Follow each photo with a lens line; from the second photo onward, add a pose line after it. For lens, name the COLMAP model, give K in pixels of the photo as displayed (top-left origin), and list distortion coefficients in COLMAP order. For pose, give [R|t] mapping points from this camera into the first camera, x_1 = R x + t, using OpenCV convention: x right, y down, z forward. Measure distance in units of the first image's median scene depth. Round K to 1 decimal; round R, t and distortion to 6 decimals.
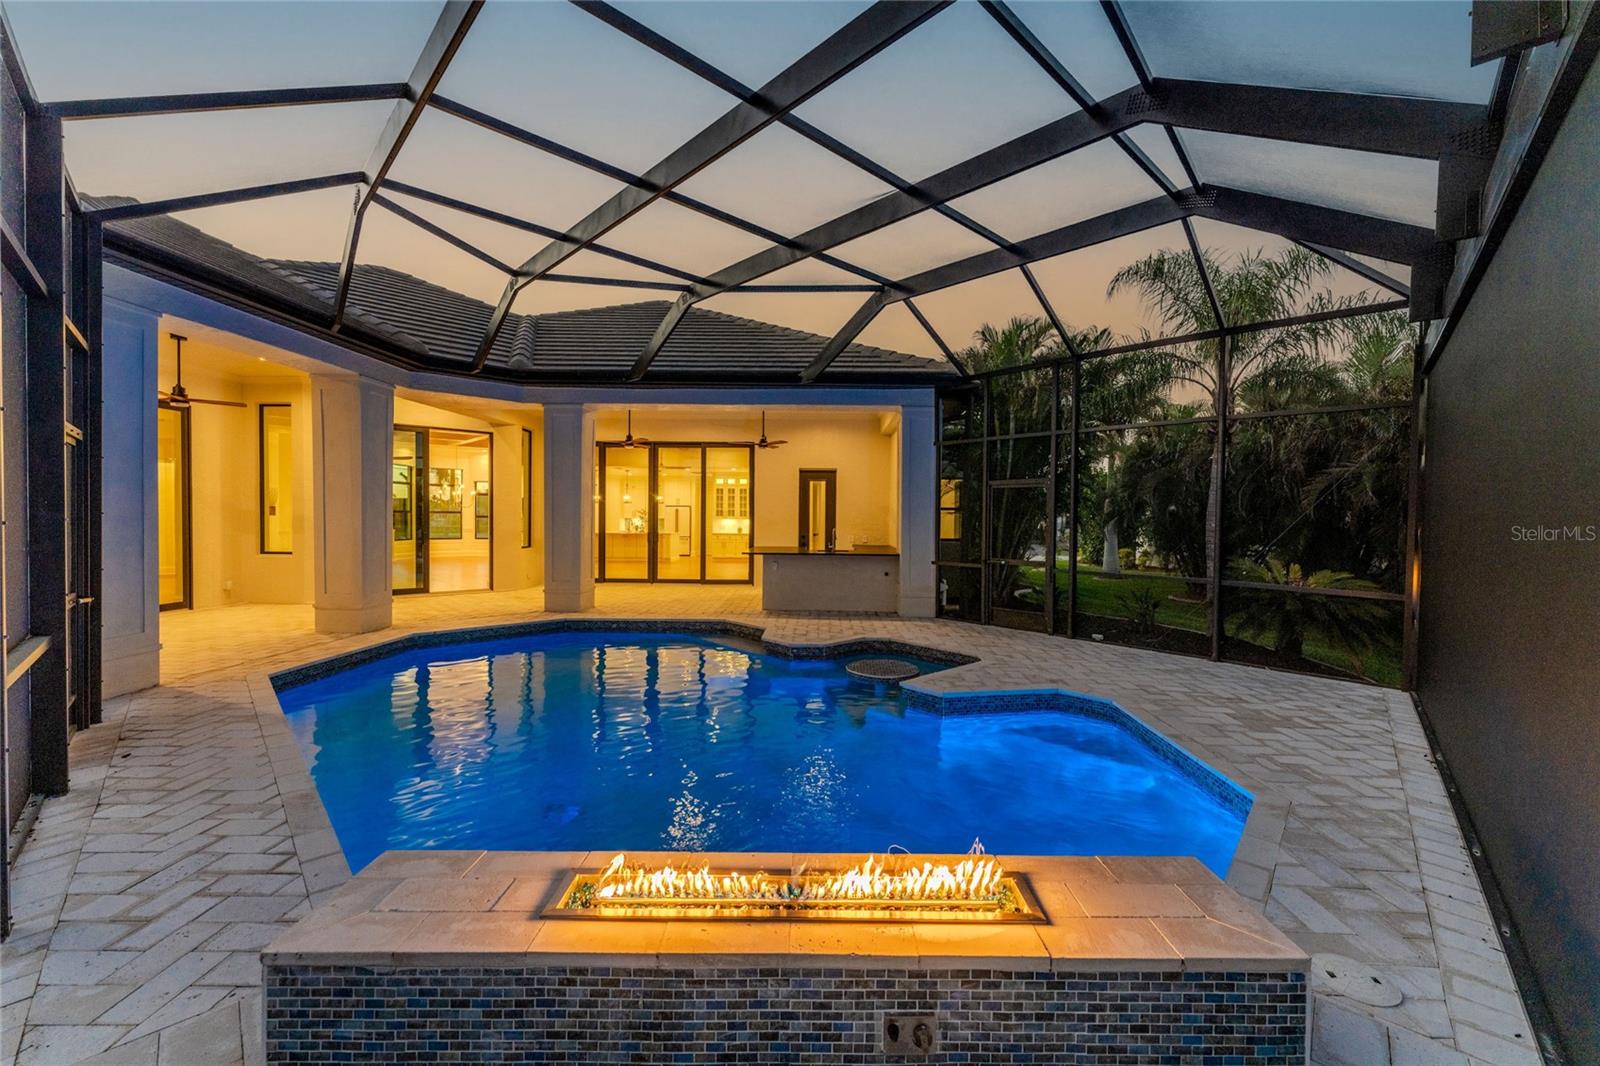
lens RADIAL K [[621.6, 0, 786.8], [0, 621.6, 525.7], [0, 0, 1]] dist [0.002182, 0.000244]
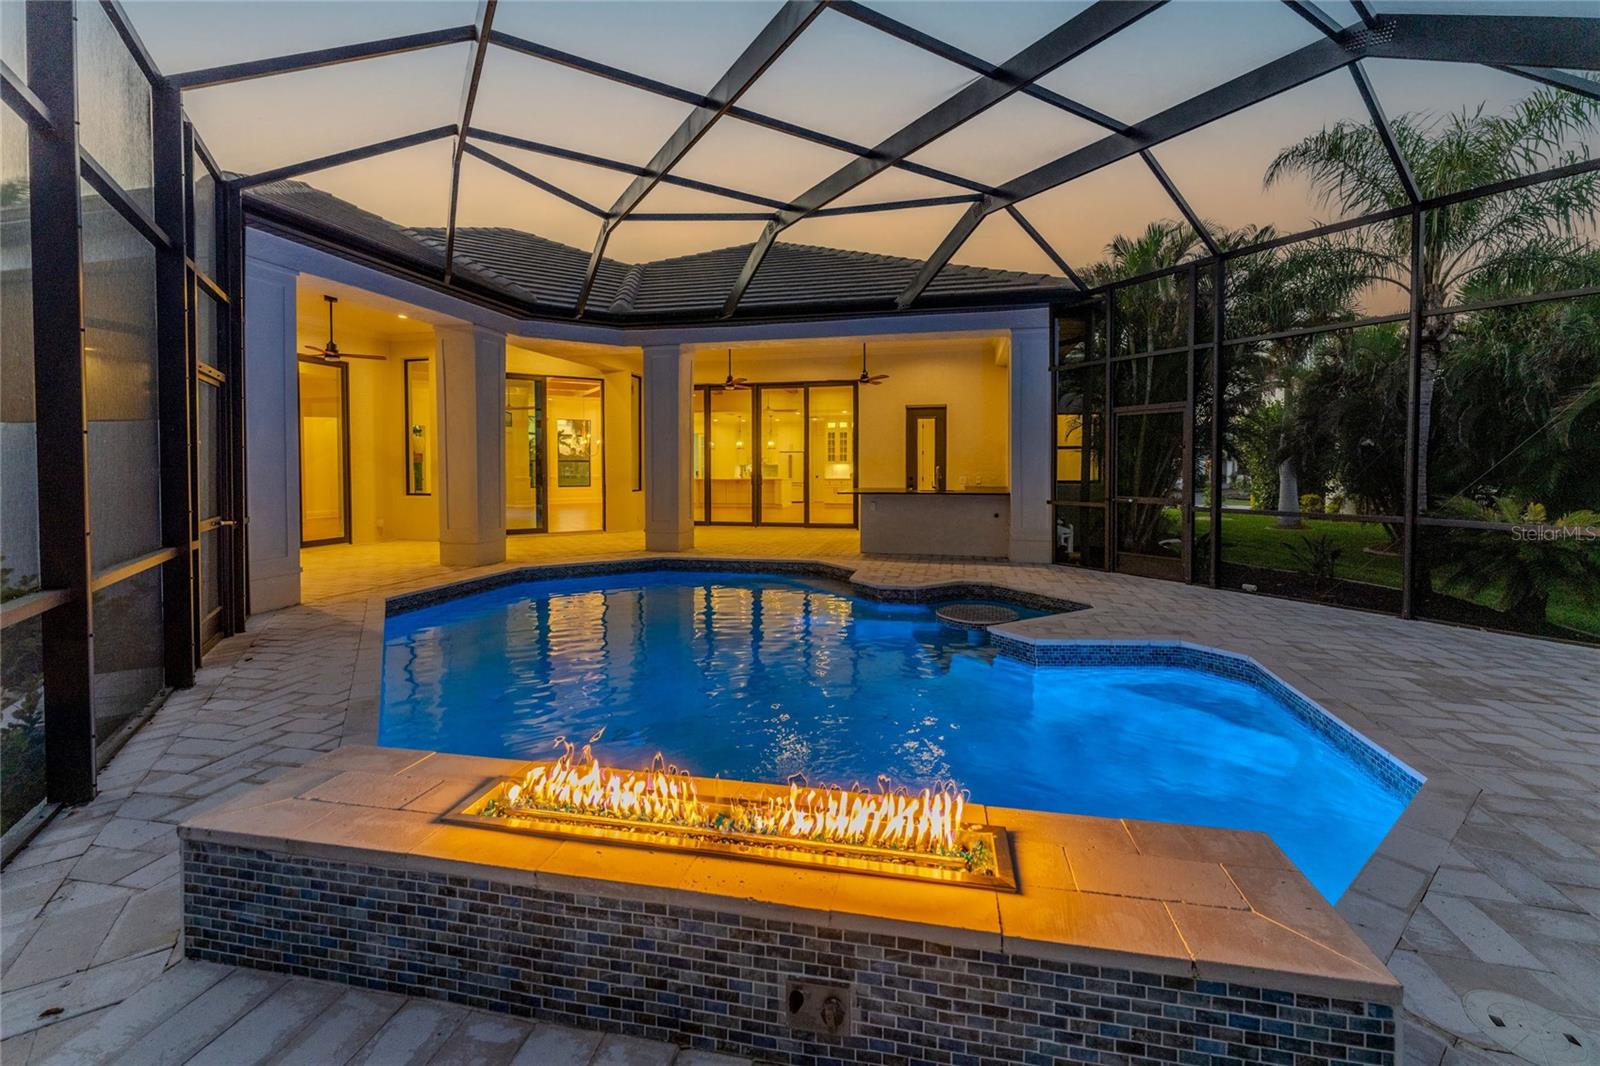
lens RADIAL K [[635.9, 0, 790.5], [0, 635.9, 478.7], [0, 0, 1]] dist [0.002870, -0.000276]
pose [[0.980996, -0.006737, -0.193910, 0.069998], [0.007512, 0.999966, 0.003263, 0.028839], [0.193881, -0.004658, 0.981014, 0.041203]]
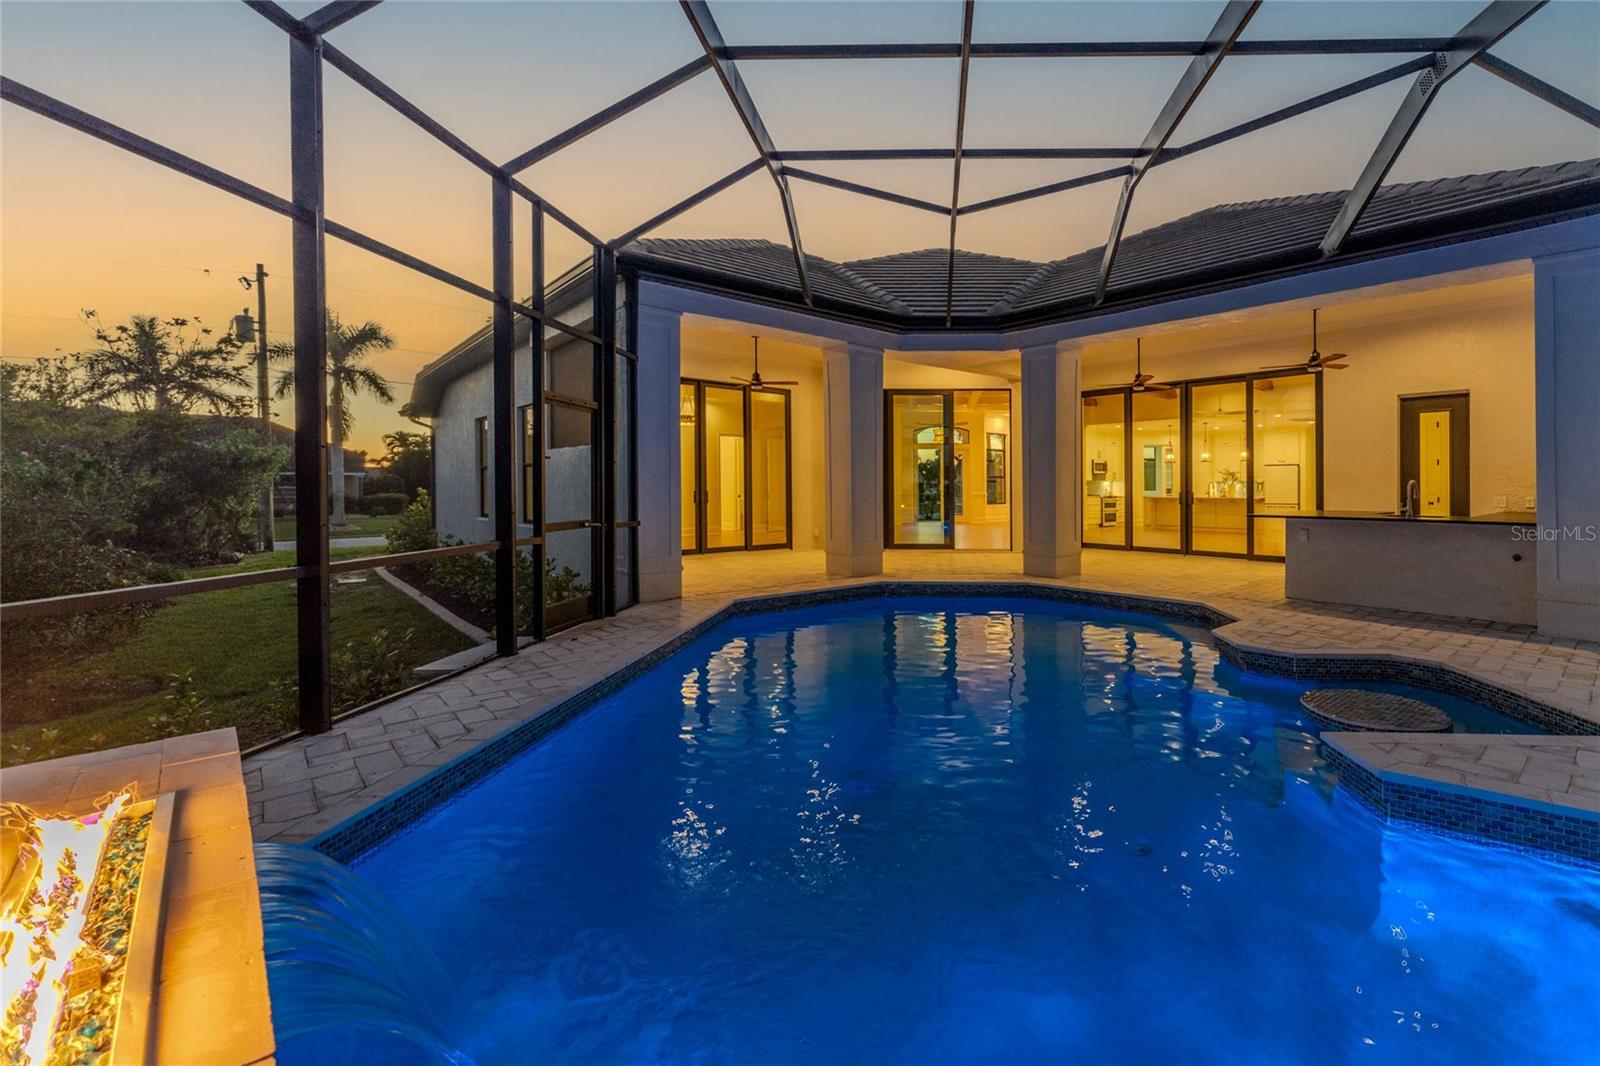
lens RADIAL K [[672.9, 0, 929.0], [0, 672.9, 485.2], [0, 0, 1]] dist [0.000624, 0.000174]
pose [[0.734694, -0.007451, -0.678358, 0.284078], [-0.004062, 0.999873, -0.015382, 0.035038], [0.678386, 0.014057, 0.734571, 0.271195]]
